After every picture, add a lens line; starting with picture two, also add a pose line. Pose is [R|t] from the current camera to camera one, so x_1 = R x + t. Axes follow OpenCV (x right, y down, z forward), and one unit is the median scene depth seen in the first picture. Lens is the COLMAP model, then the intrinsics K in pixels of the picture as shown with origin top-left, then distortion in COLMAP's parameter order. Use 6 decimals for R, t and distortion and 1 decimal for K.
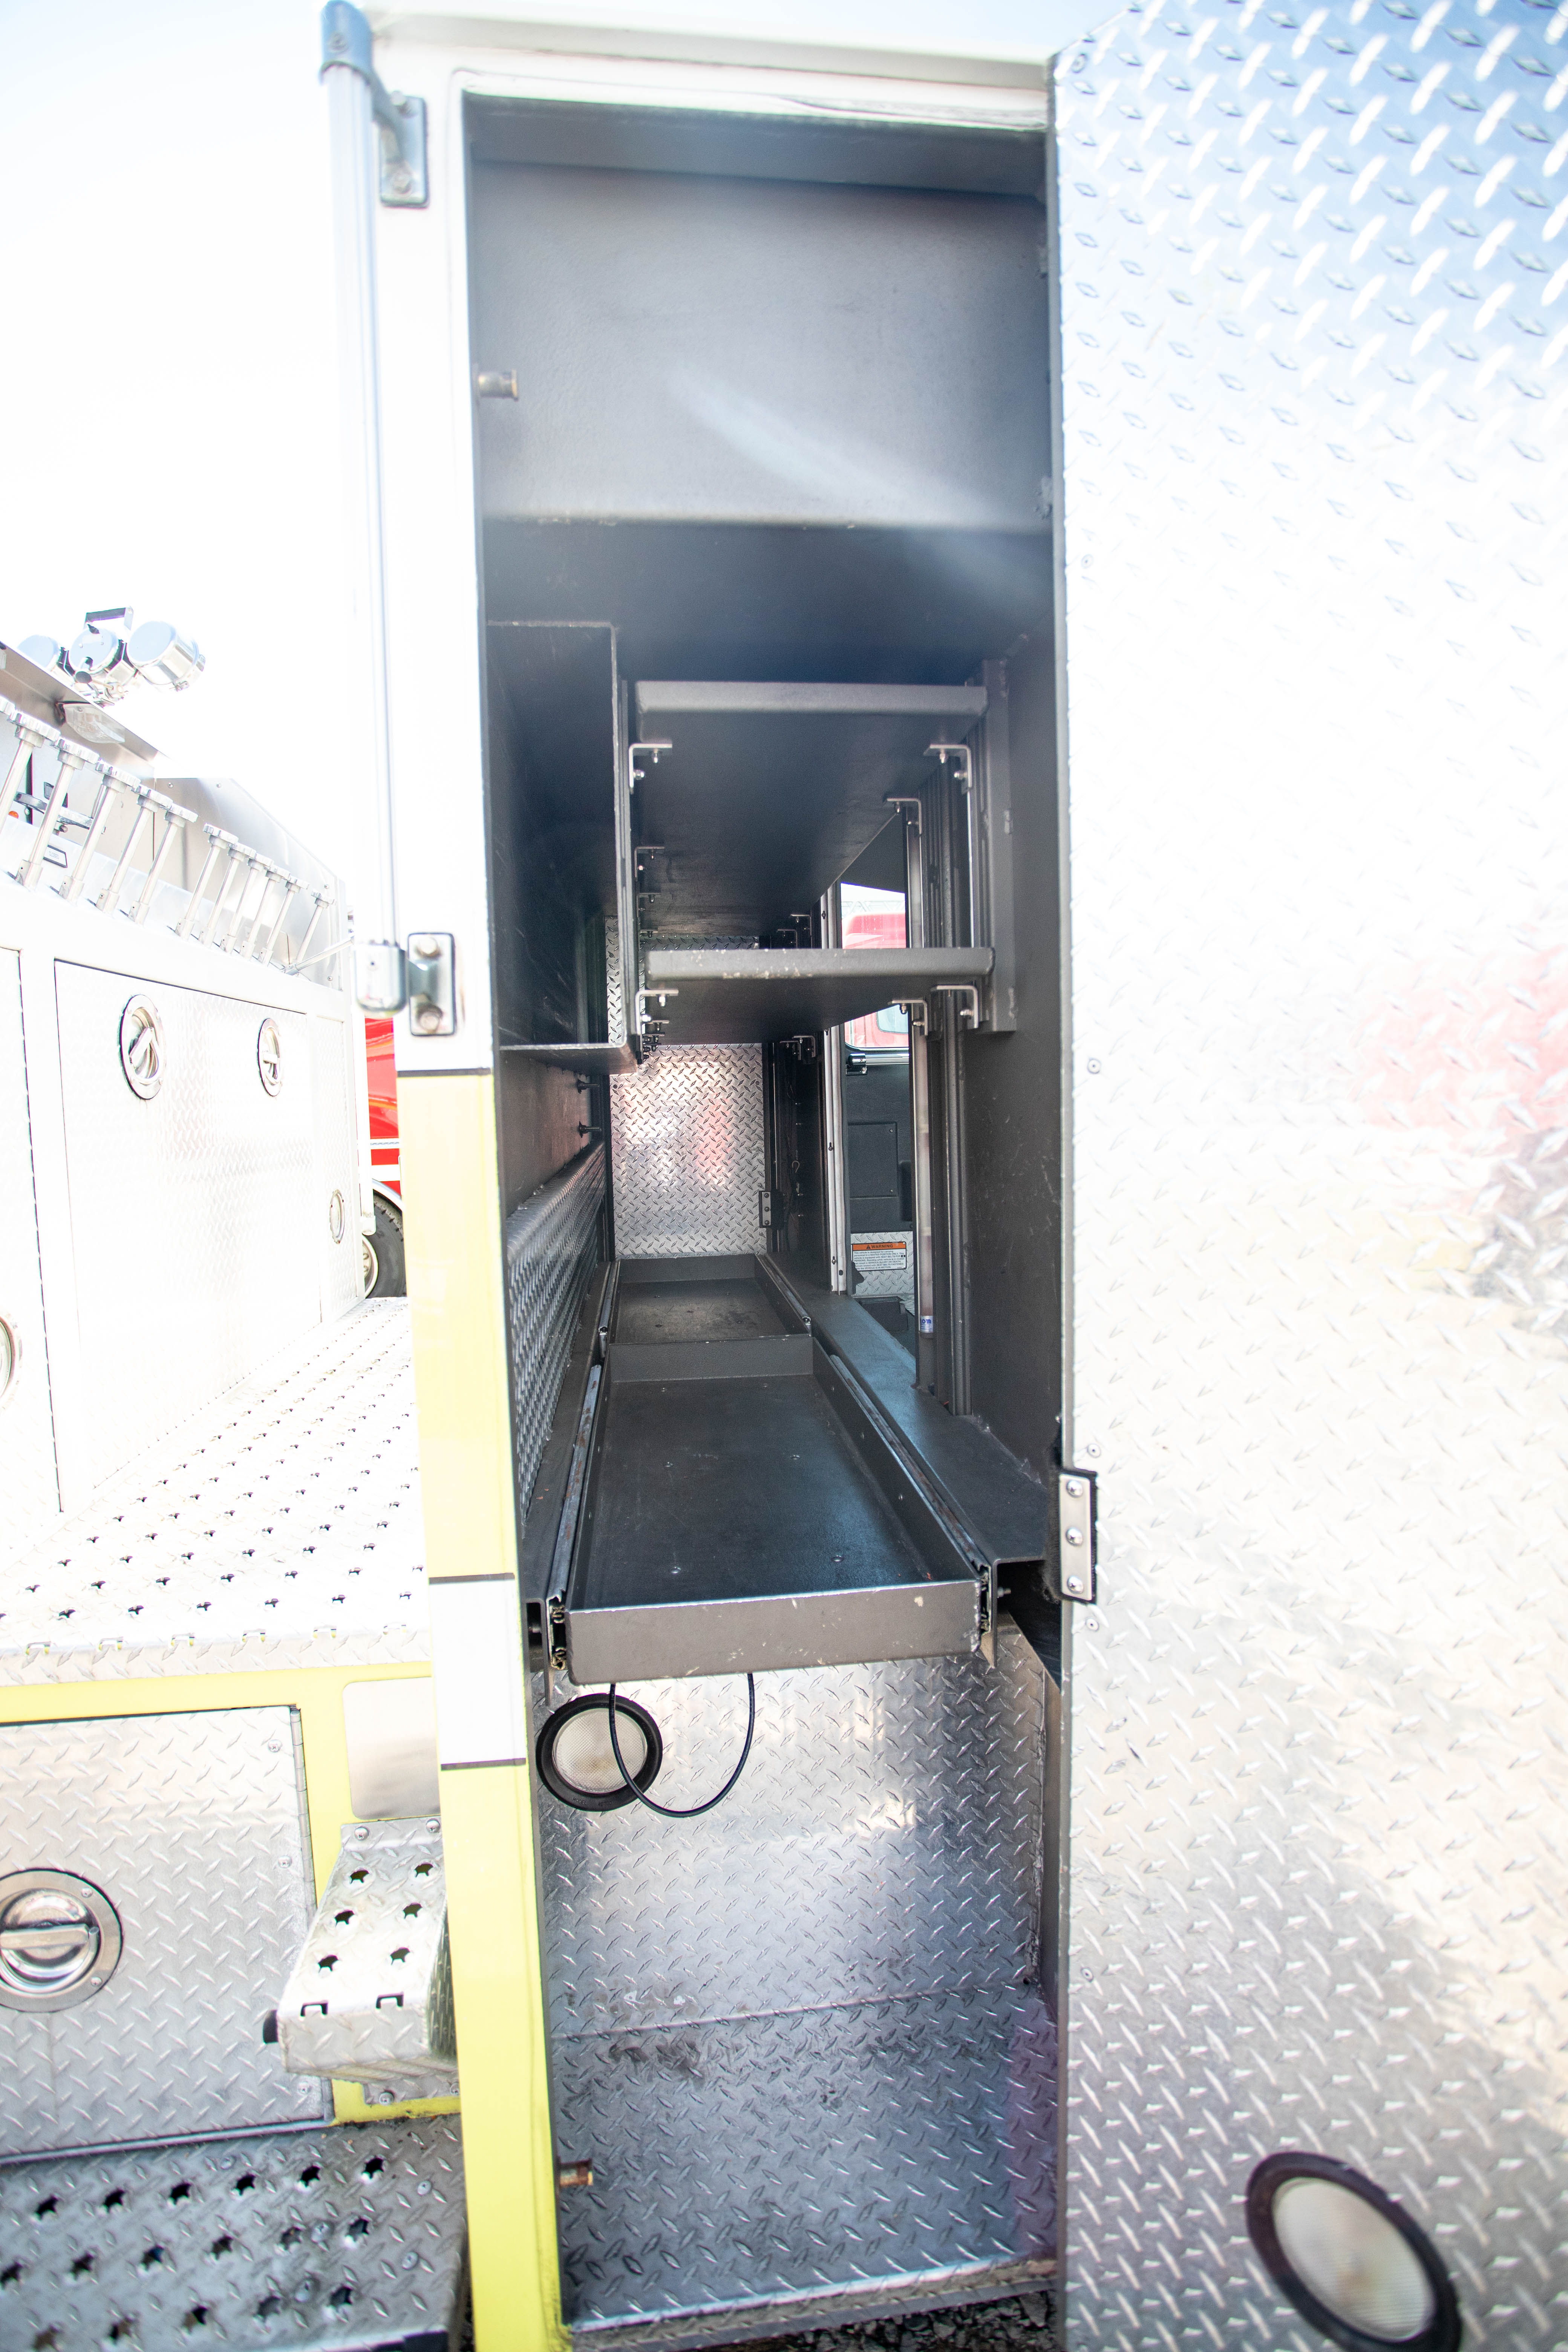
lens RADIAL K [[1134.7, 0, 802.5], [0, 1134.7, 1172.7], [0, 0, 1]] dist [-0.064568, 0.024782]
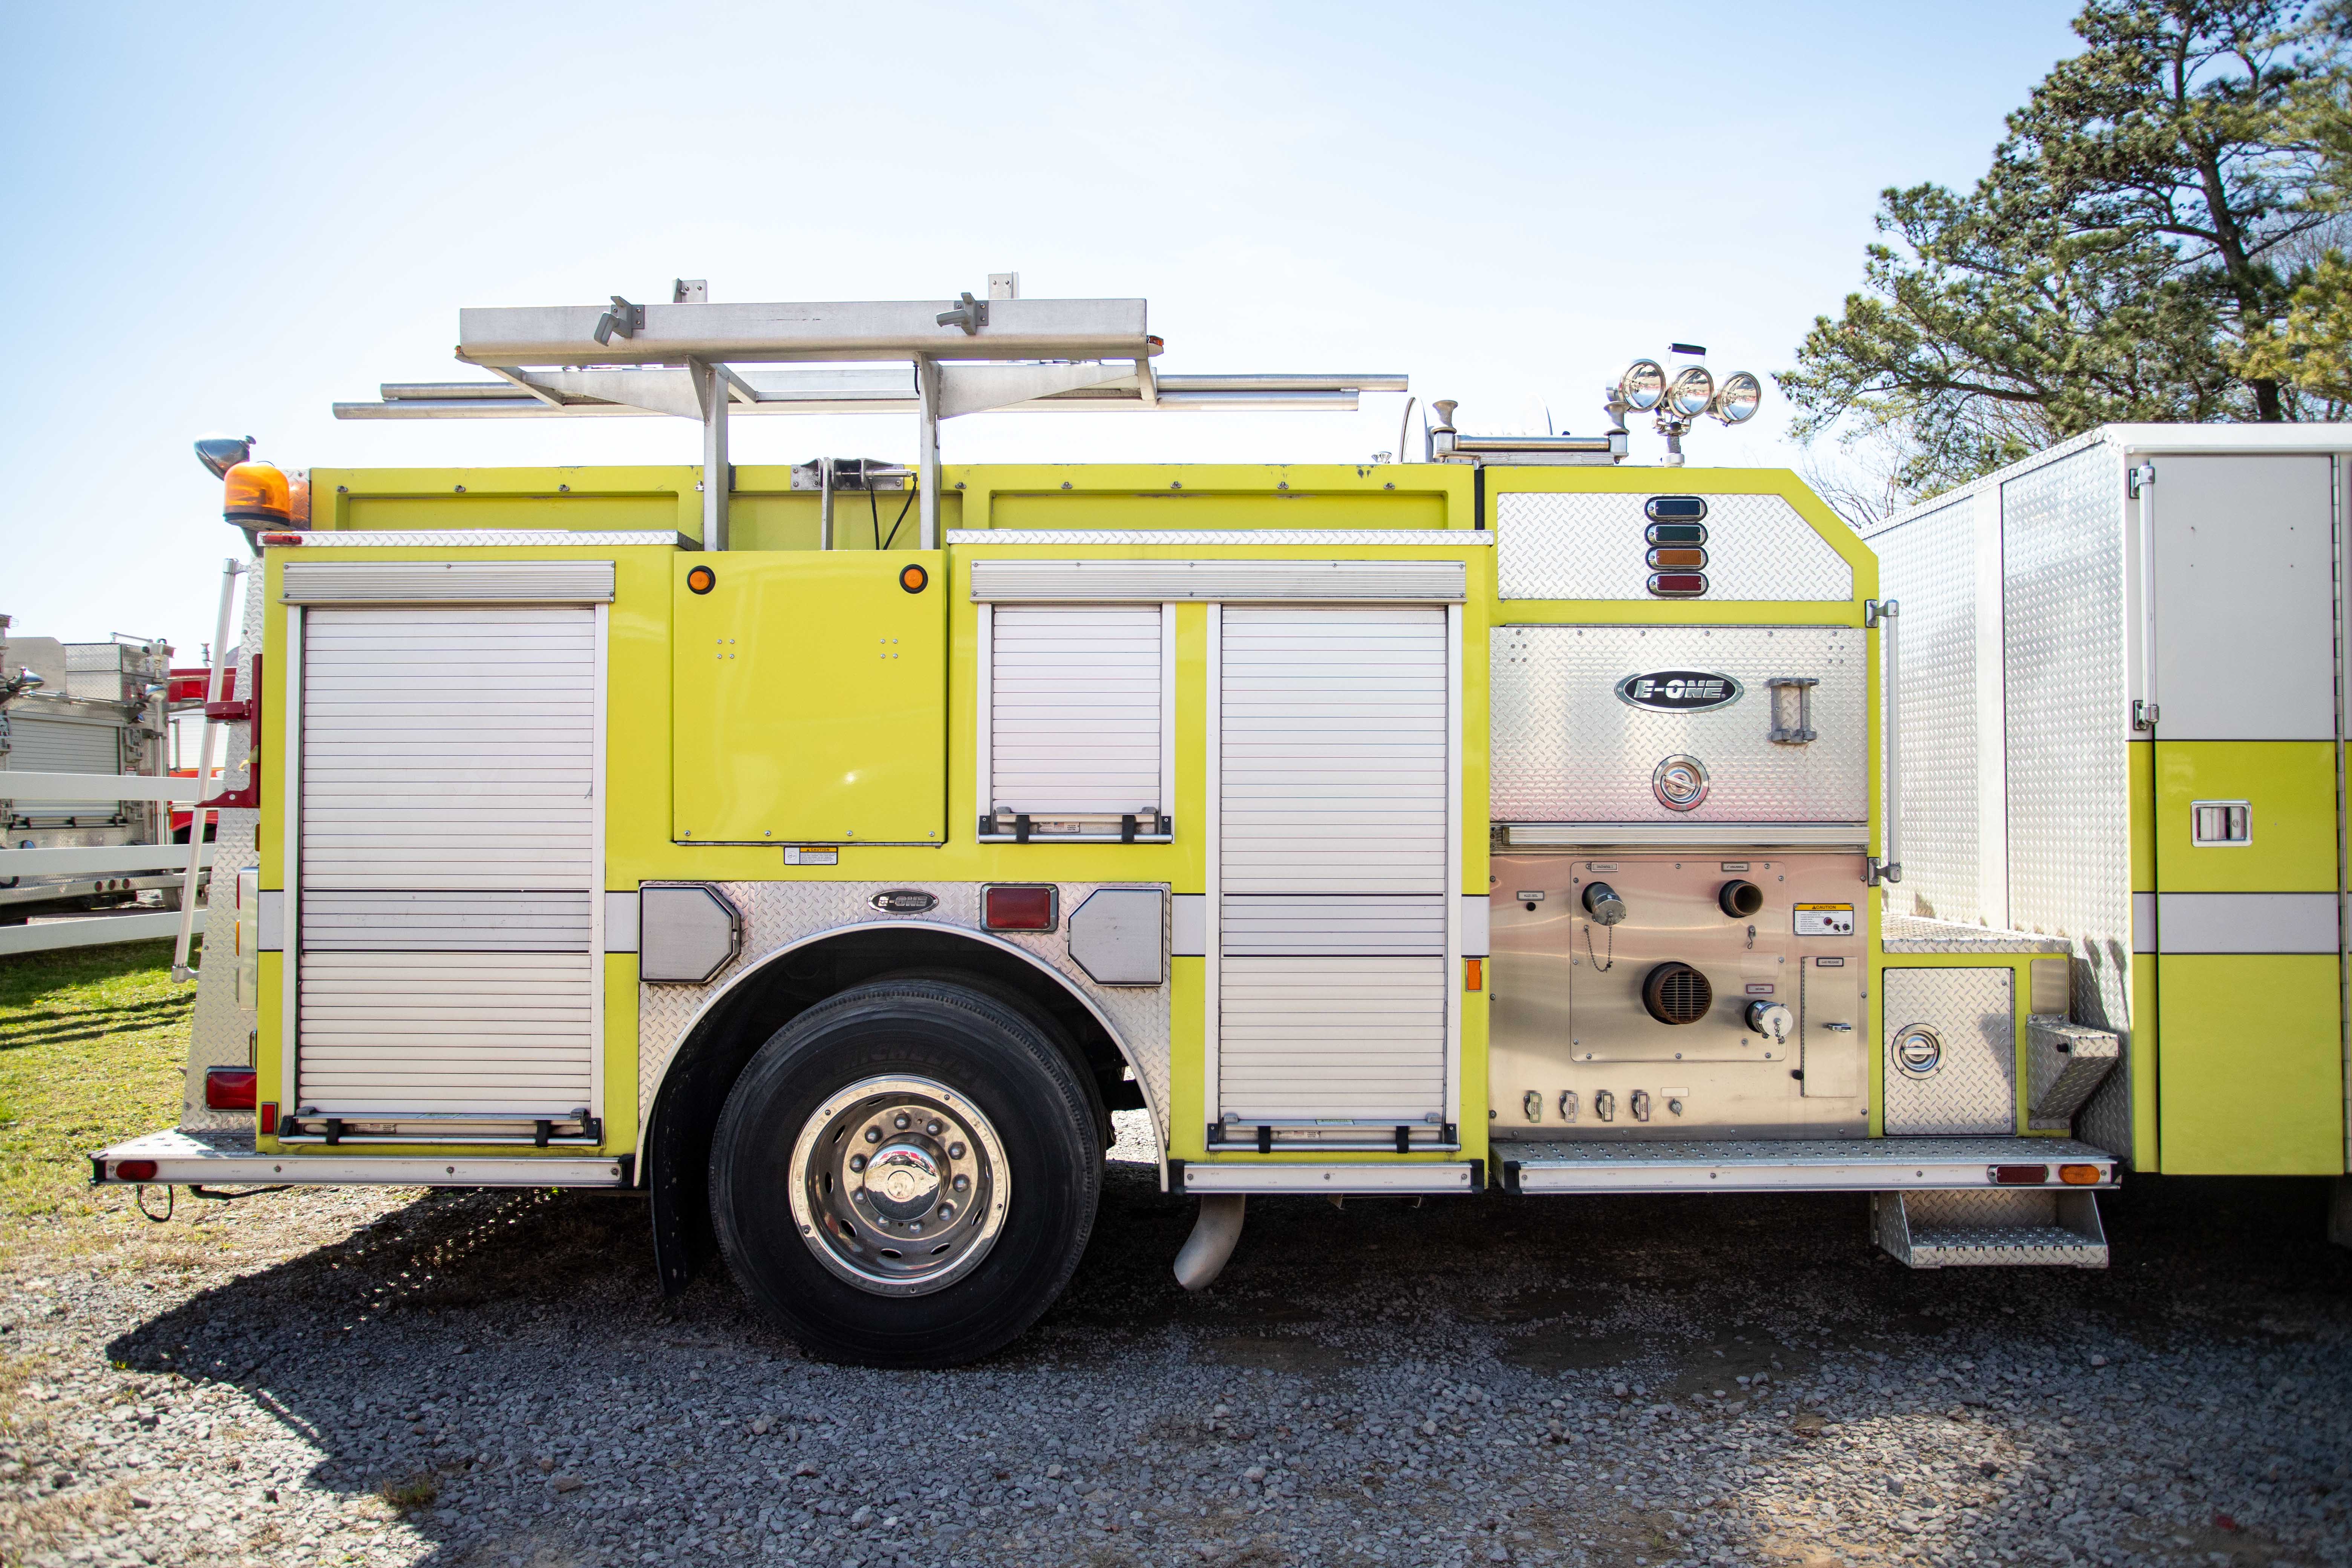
lens RADIAL K [[1424.8, 0, 1181.4], [0, 1424.8, 775.4], [0, 0, 1]] dist [-0.054786, 0.042618]
pose [[0.990750, 0.022300, -0.133855, -2.041044], [-0.036211, 0.994083, -0.102407, 0.432363], [0.130780, 0.106307, 0.985695, -2.767499]]
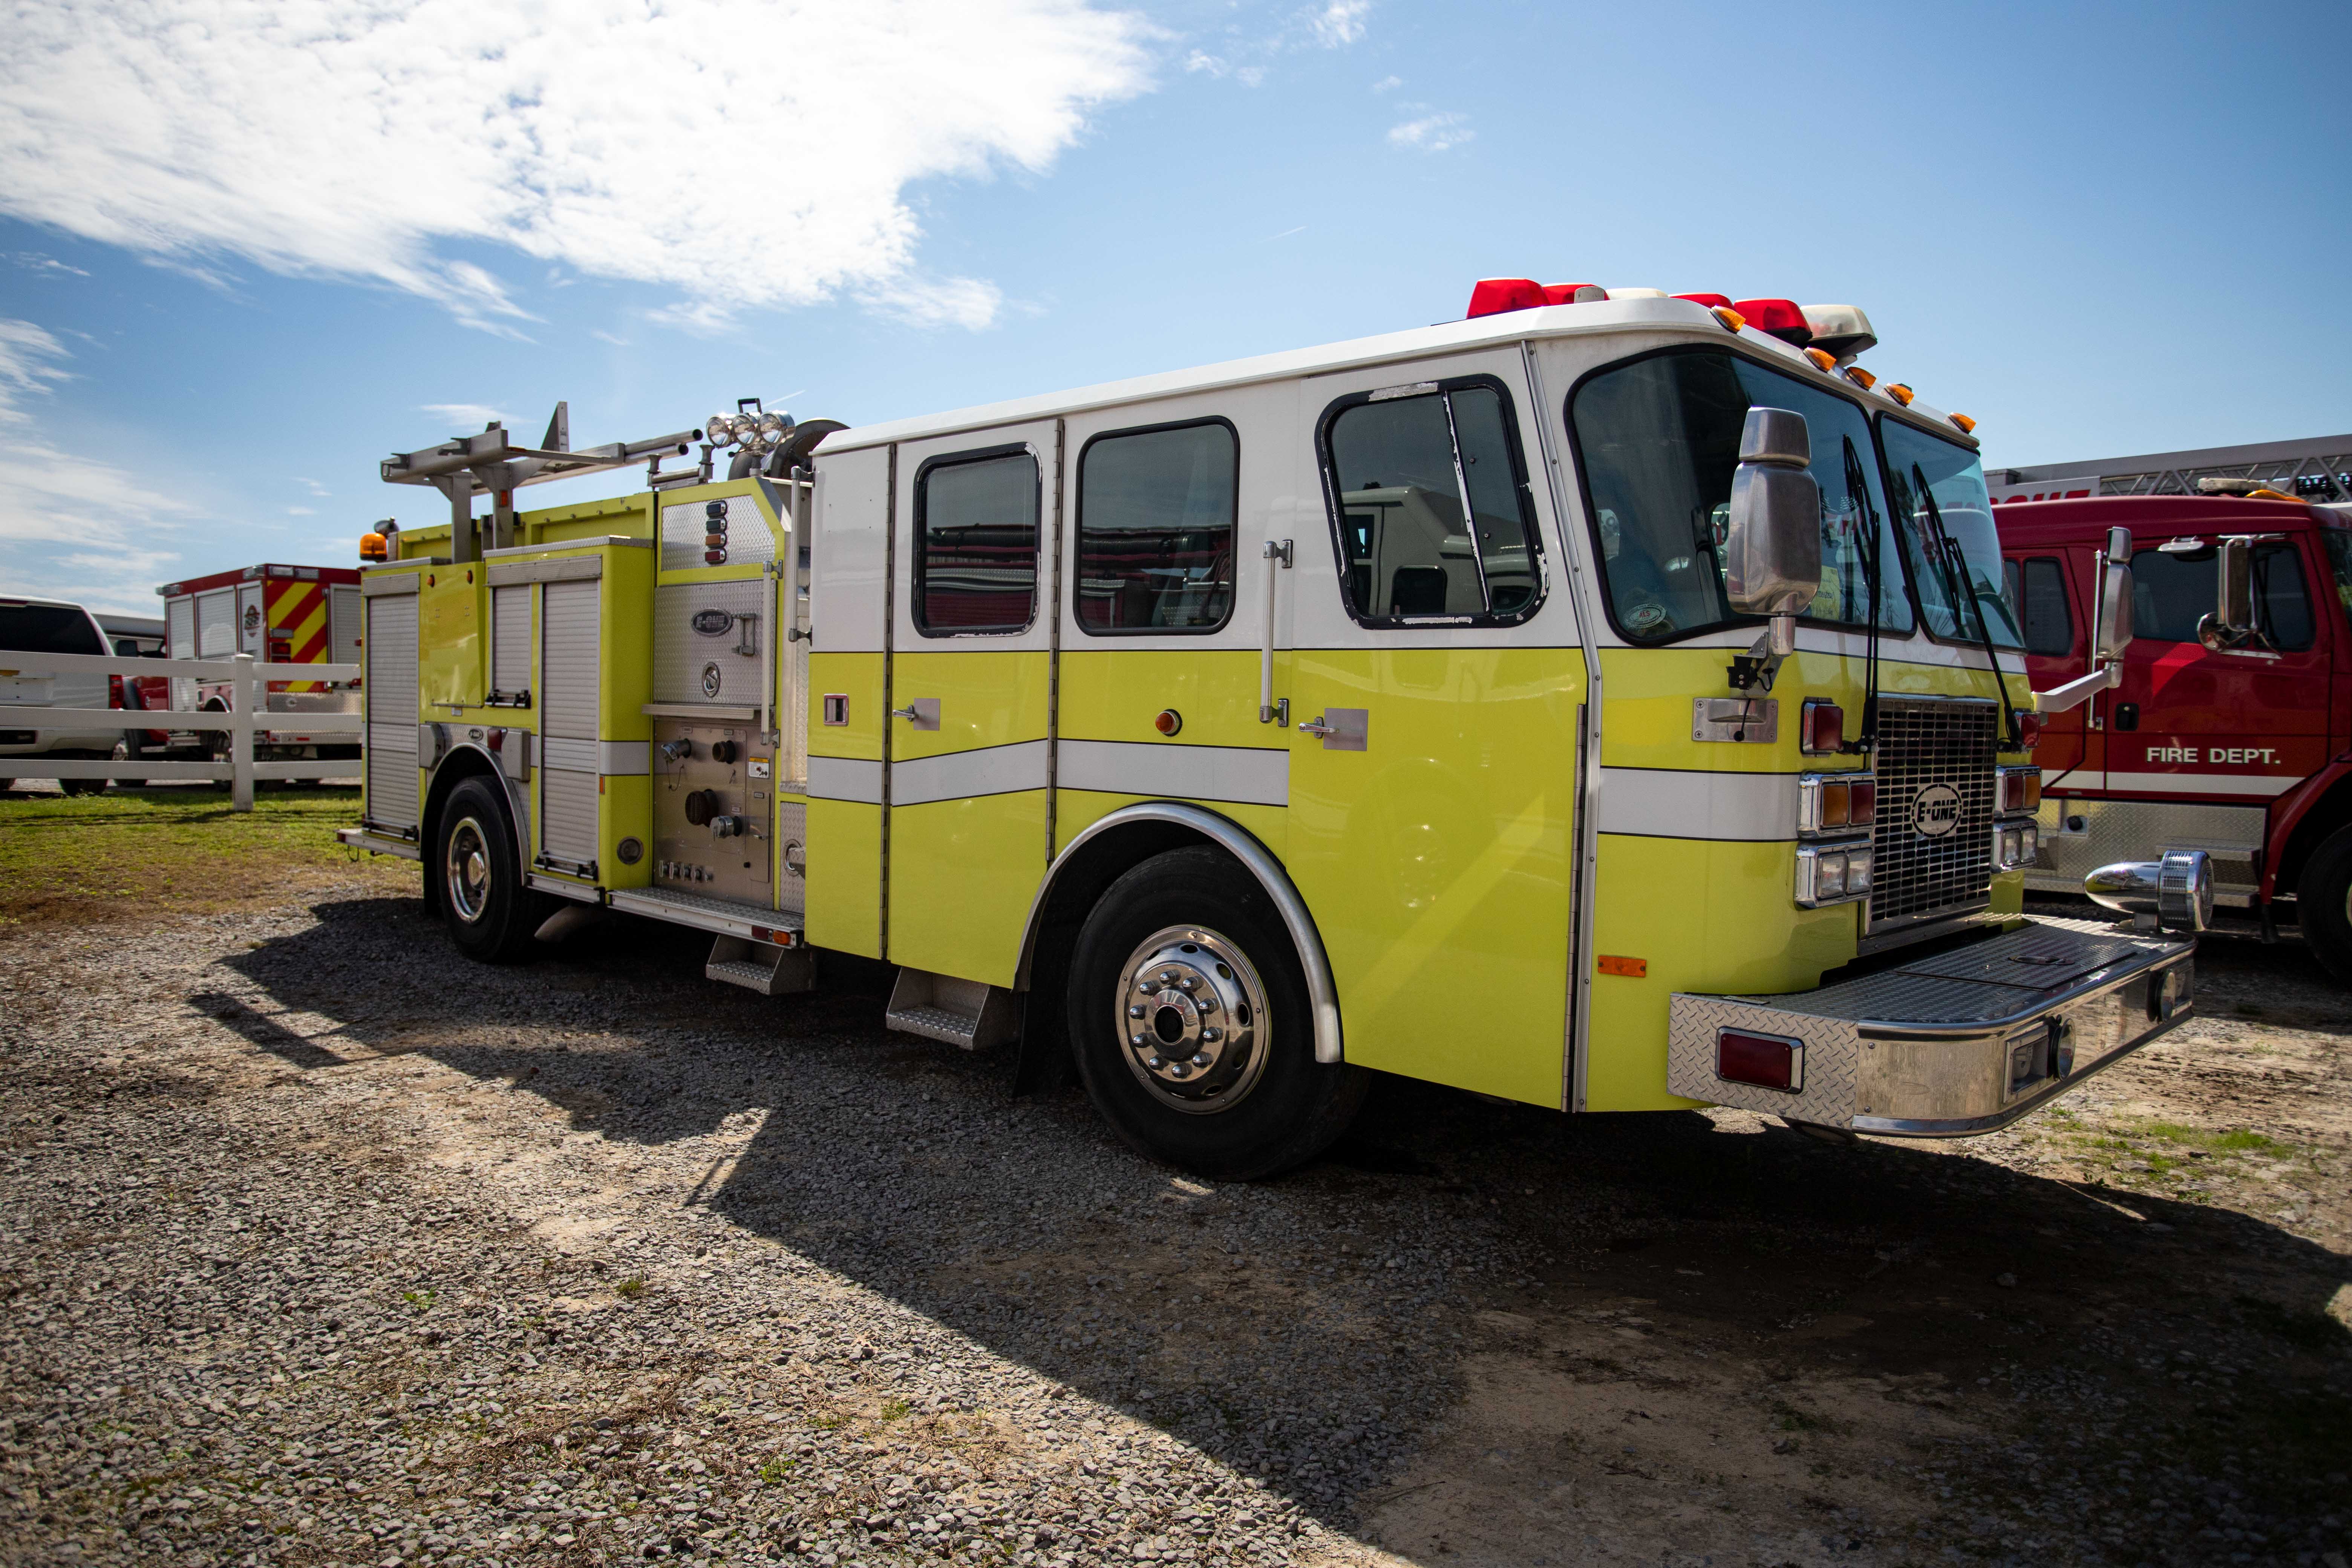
lens RADIAL K [[1567.6, 0, 1173.1], [0, 1567.6, 778.7], [0, 0, 1]] dist [-0.050521, 0.054346]
pose [[0.624498, 0.078536, -0.777067, 4.750527], [-0.104497, 0.994388, 0.016520, 0.146372], [0.774004, 0.070885, 0.629200, -1.639877]]
